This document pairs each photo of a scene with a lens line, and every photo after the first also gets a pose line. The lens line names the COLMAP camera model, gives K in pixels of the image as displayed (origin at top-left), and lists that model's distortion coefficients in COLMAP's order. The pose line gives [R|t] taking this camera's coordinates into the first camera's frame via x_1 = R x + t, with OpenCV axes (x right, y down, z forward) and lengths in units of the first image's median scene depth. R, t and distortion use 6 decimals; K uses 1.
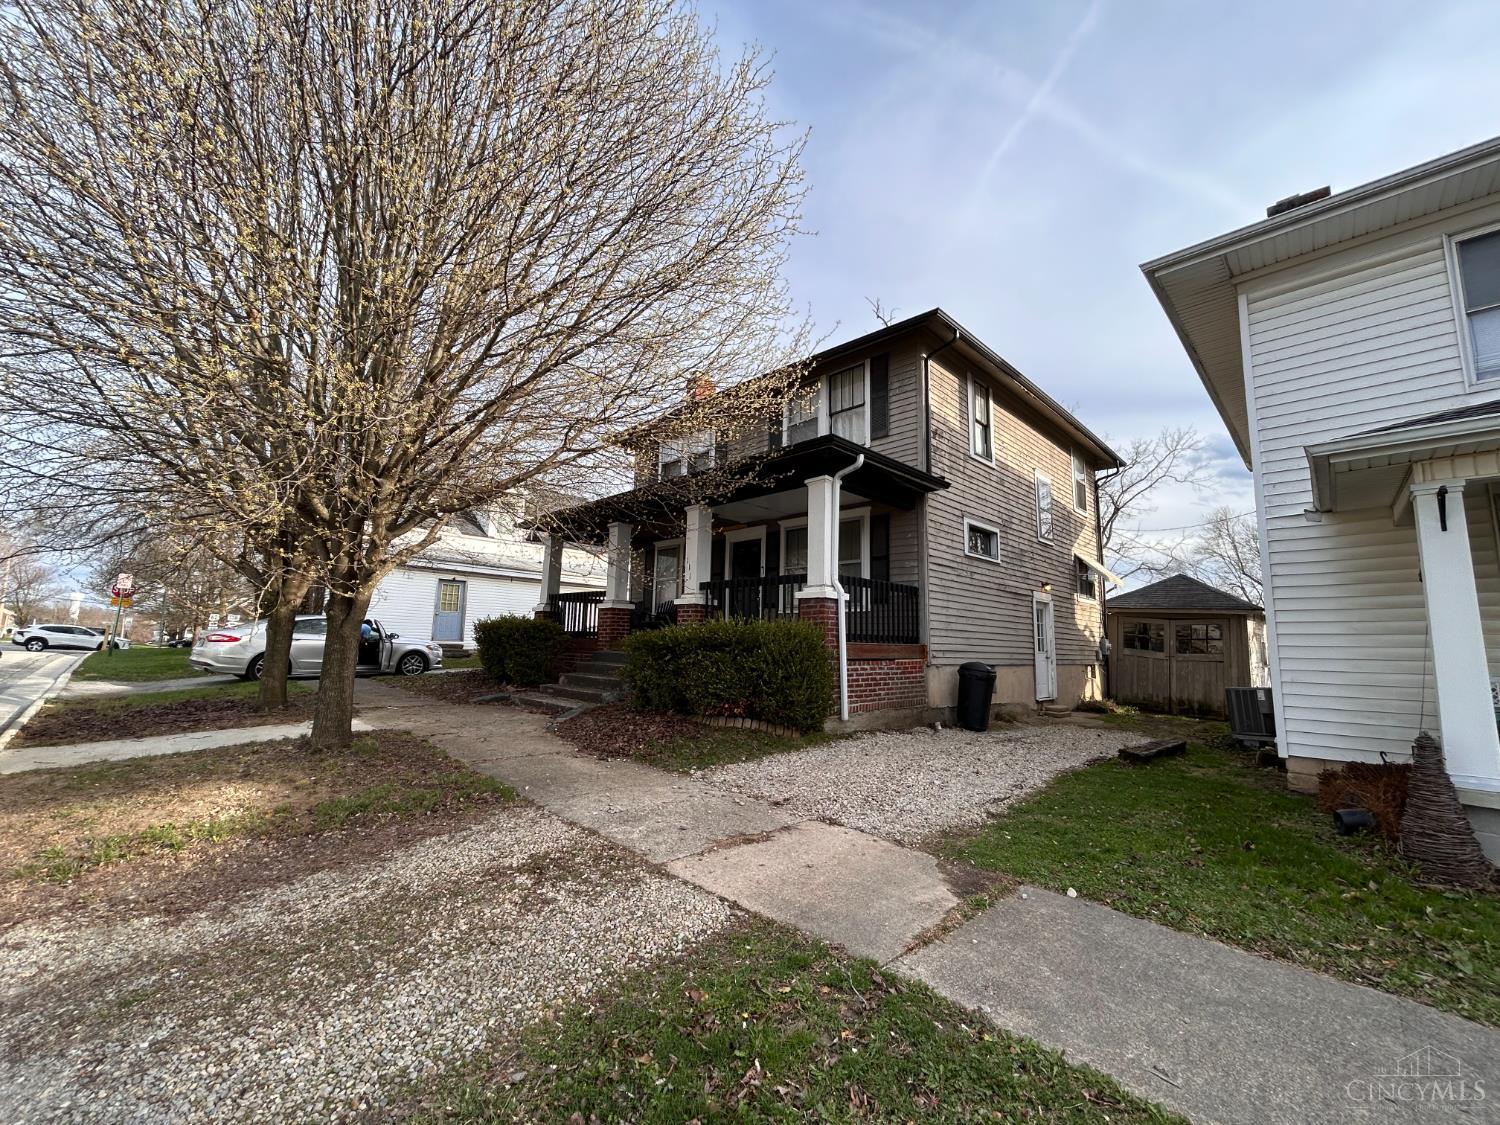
lens RADIAL K [[604.7, 0, 756.9], [0, 604.7, 556.7], [0, 0, 1]] dist [0.001516, 0.000594]
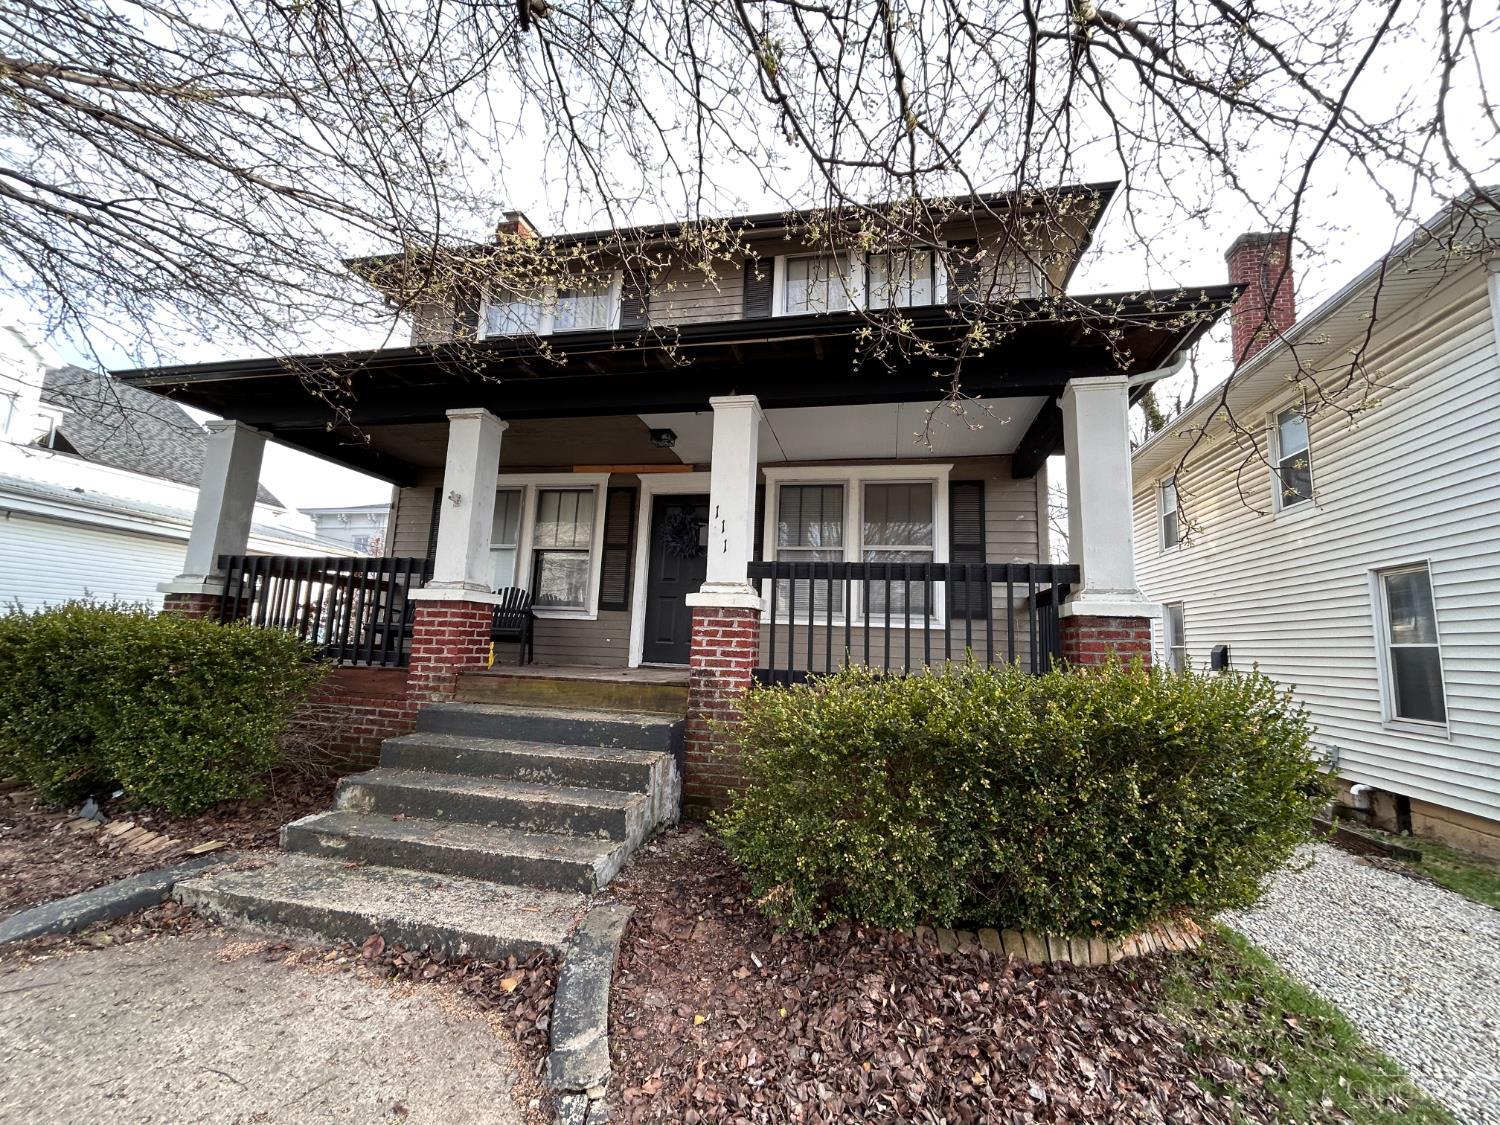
lens RADIAL K [[604.7, 0, 746.0], [0, 604.7, 573.0], [0, 0, 1]] dist [0.001516, 0.000594]
pose [[0.838552, 0.094105, 0.536632, -0.266359], [-0.100032, 0.994819, -0.018142, 0.047775], [-0.535559, -0.038467, 0.843621, 0.476406]]
